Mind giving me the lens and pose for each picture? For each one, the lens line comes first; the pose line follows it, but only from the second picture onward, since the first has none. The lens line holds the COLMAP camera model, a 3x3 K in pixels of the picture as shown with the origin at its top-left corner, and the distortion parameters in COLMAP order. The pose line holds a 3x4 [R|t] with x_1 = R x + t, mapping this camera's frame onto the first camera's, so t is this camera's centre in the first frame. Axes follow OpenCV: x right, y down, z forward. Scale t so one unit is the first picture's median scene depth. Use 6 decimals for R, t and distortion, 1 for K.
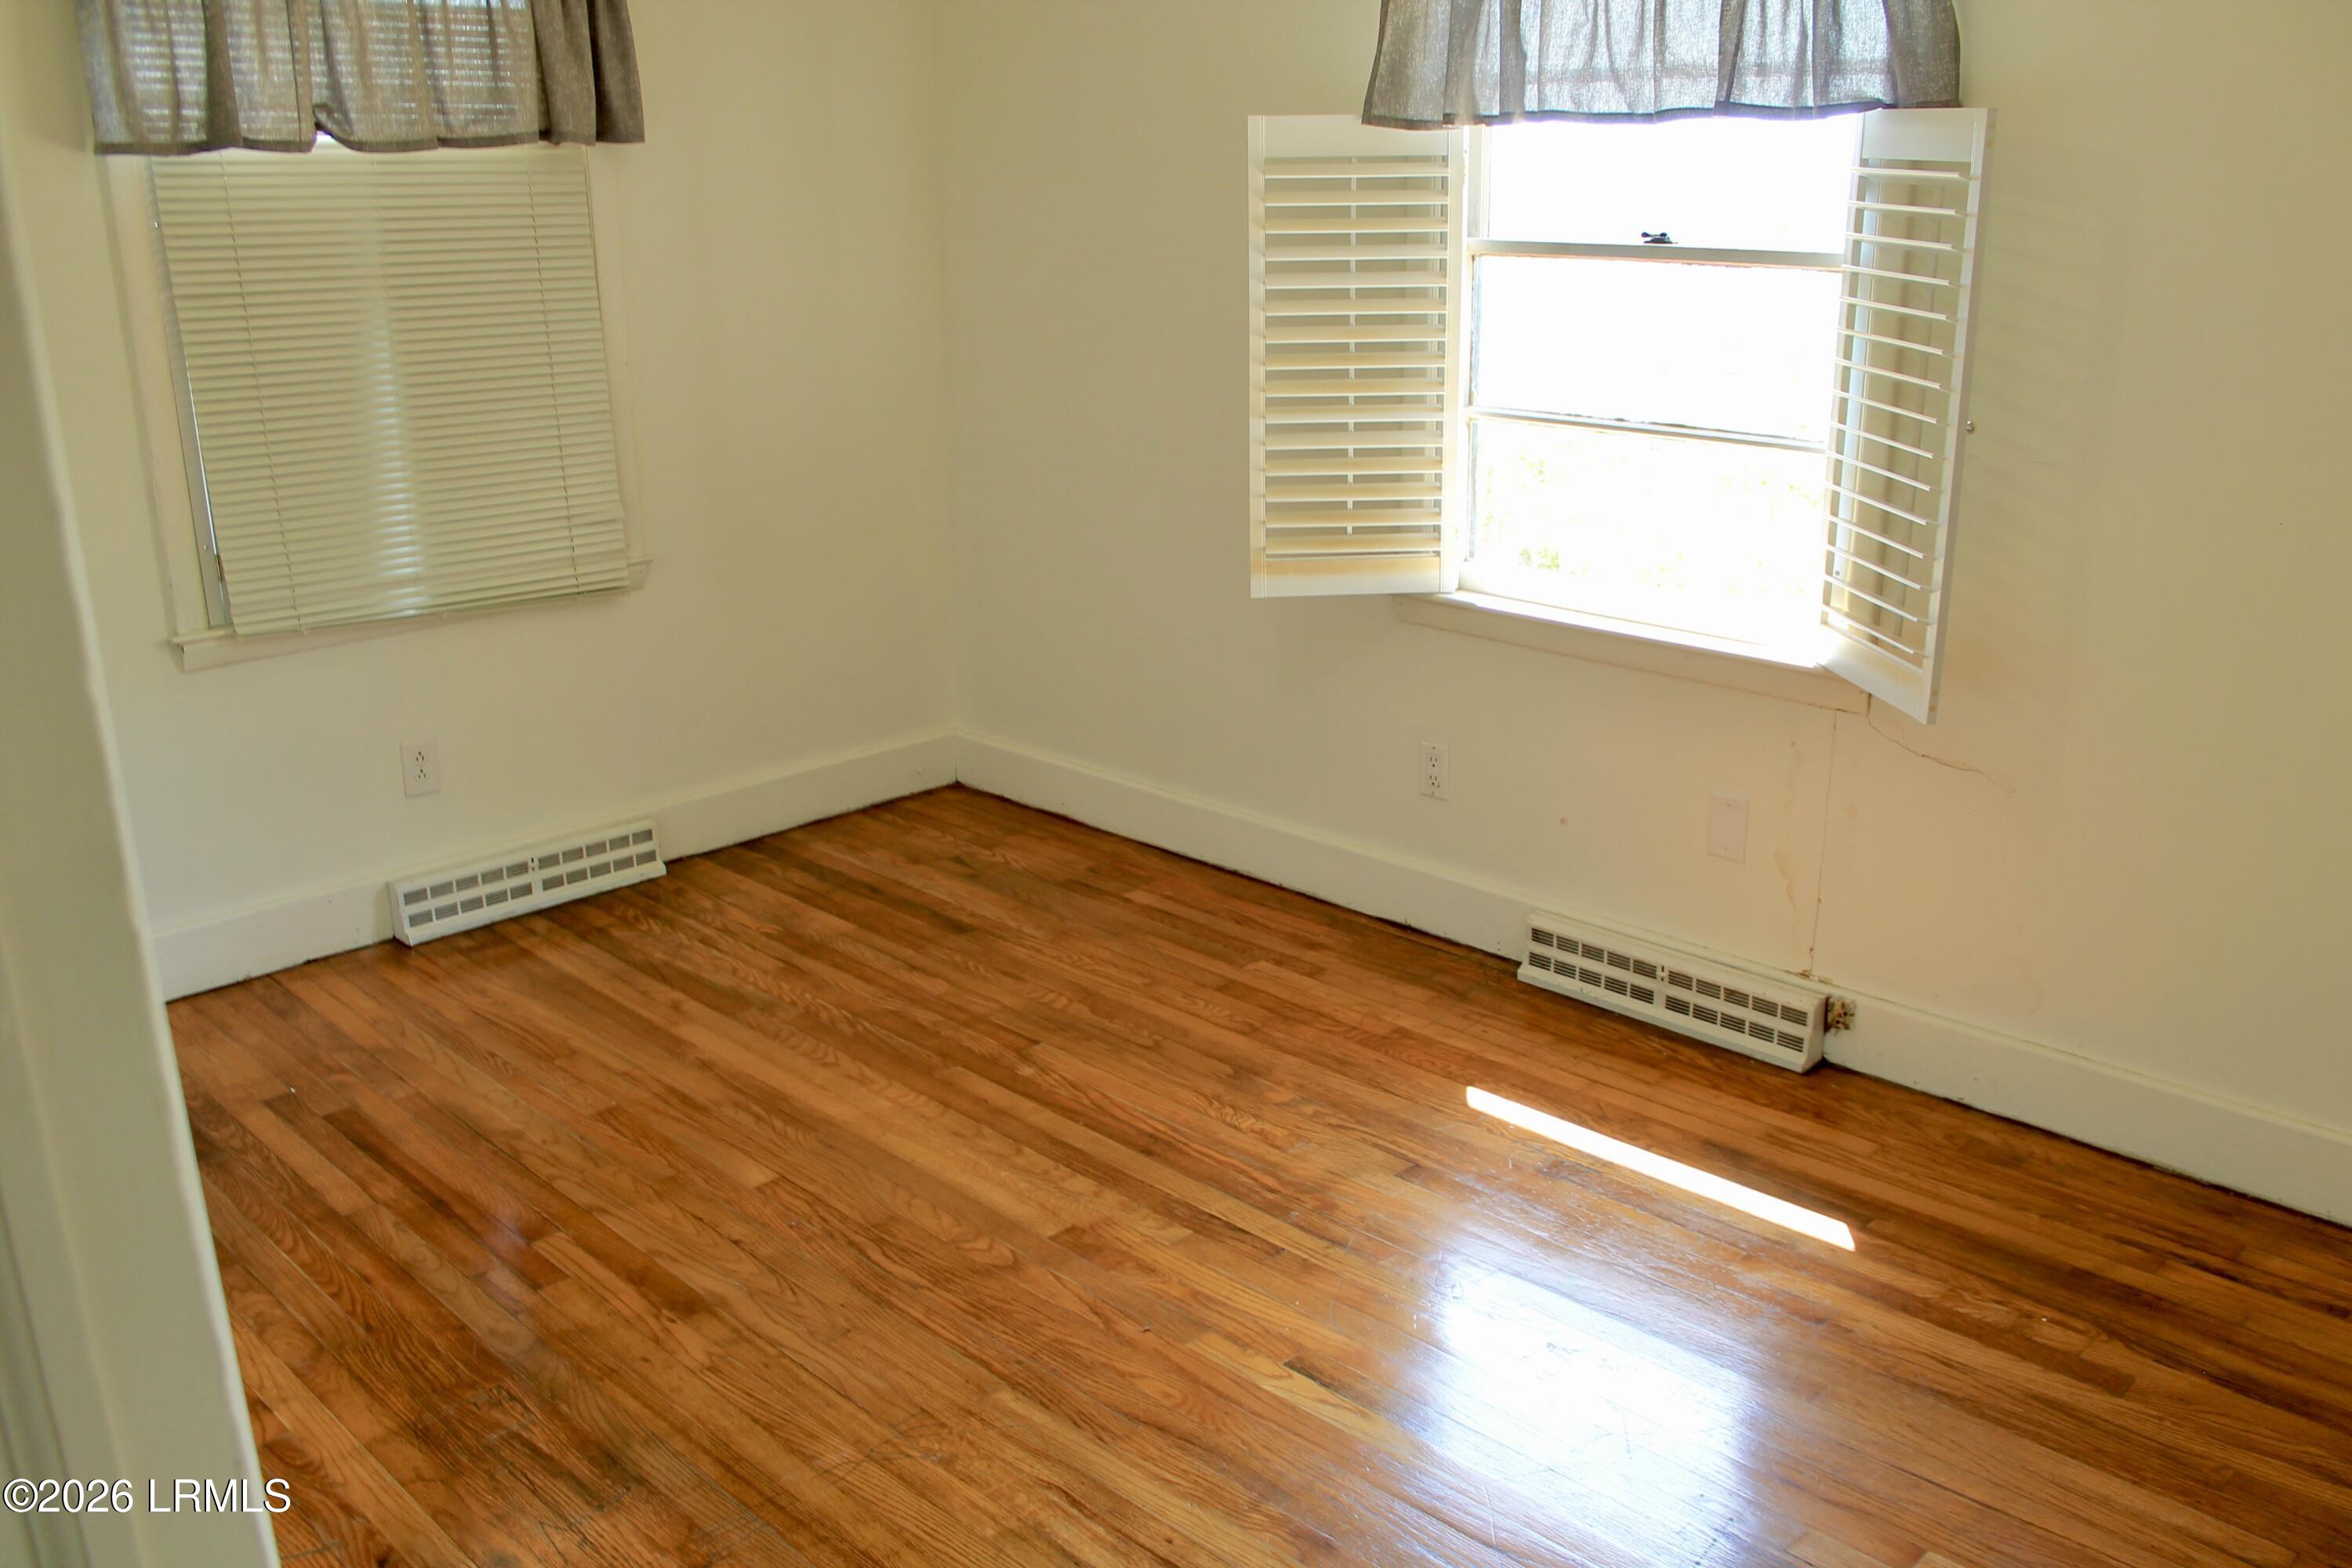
lens RADIAL K [[1972.6, 0, 1176.0], [0, 1972.6, 784.0], [0, 0, 1]] dist [-0.160120, 0.162958]
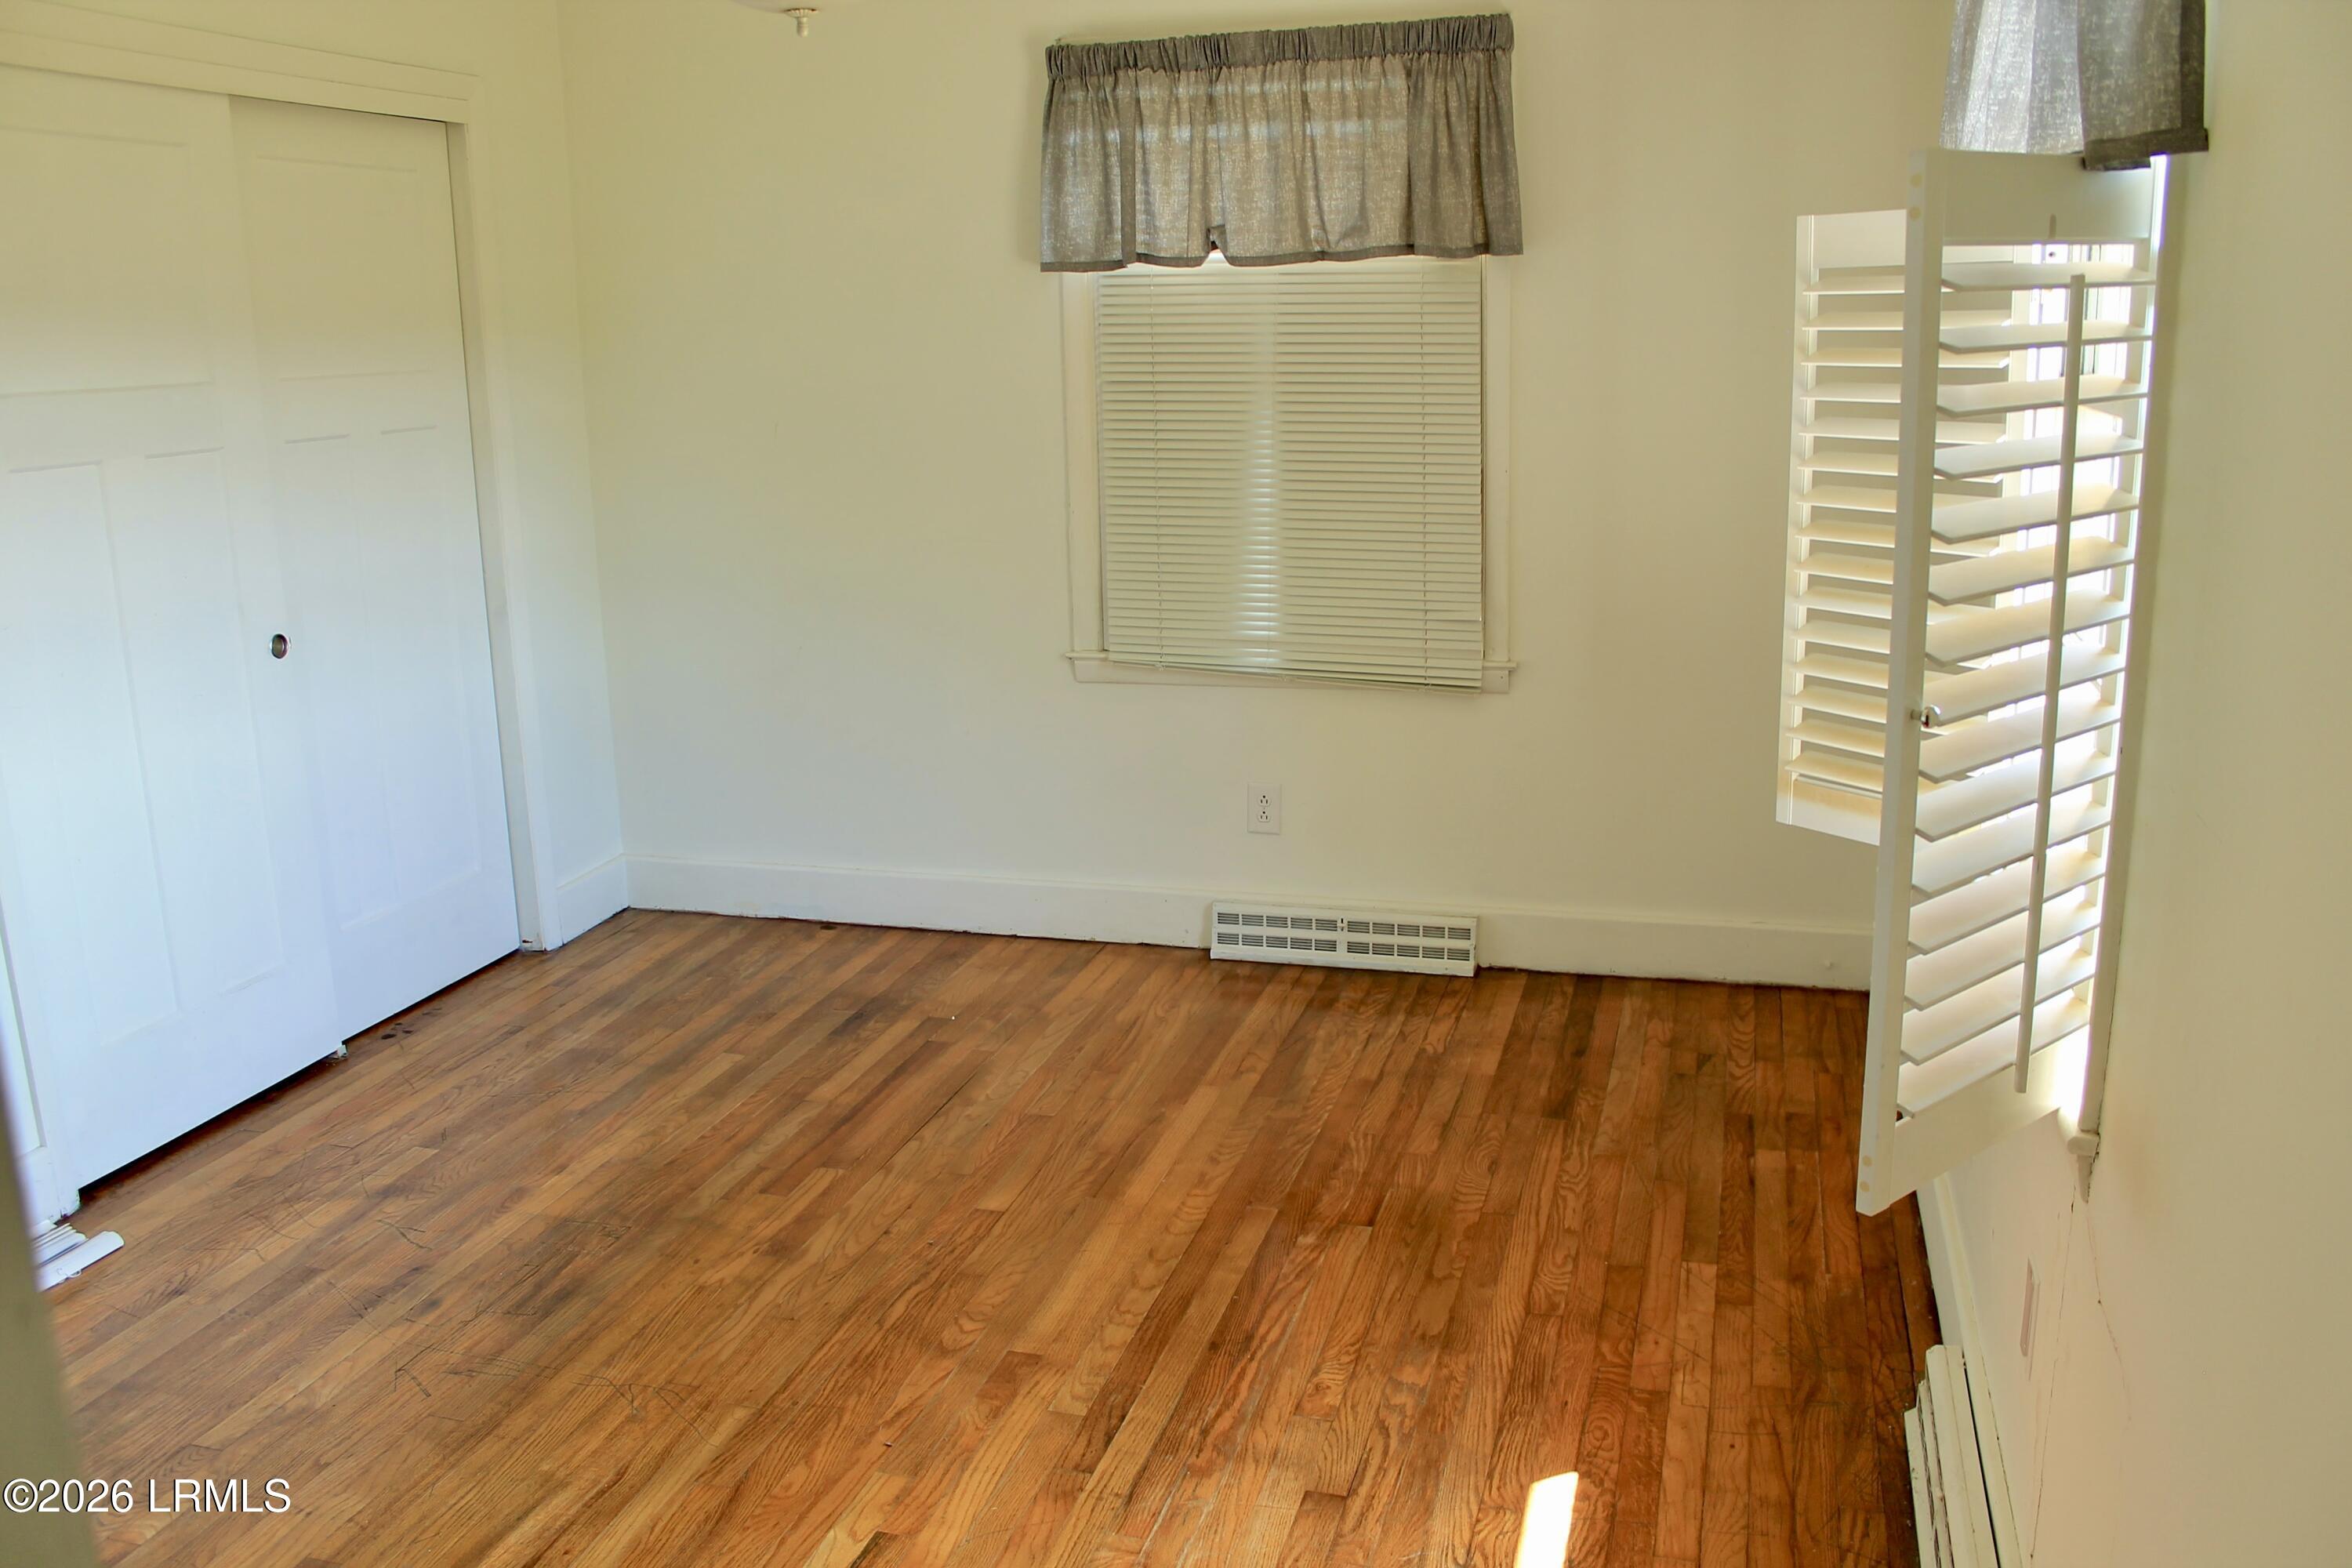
lens RADIAL K [[1972.6, 0, 1176.0], [0, 1972.6, 784.0], [0, 0, 1]] dist [-0.160120, 0.162958]
pose [[0.490877, 0.203934, -0.847025, 0.586851], [-0.242478, 0.965785, 0.092004, -0.123928], [0.836806, 0.160222, 0.523531, 0.387771]]
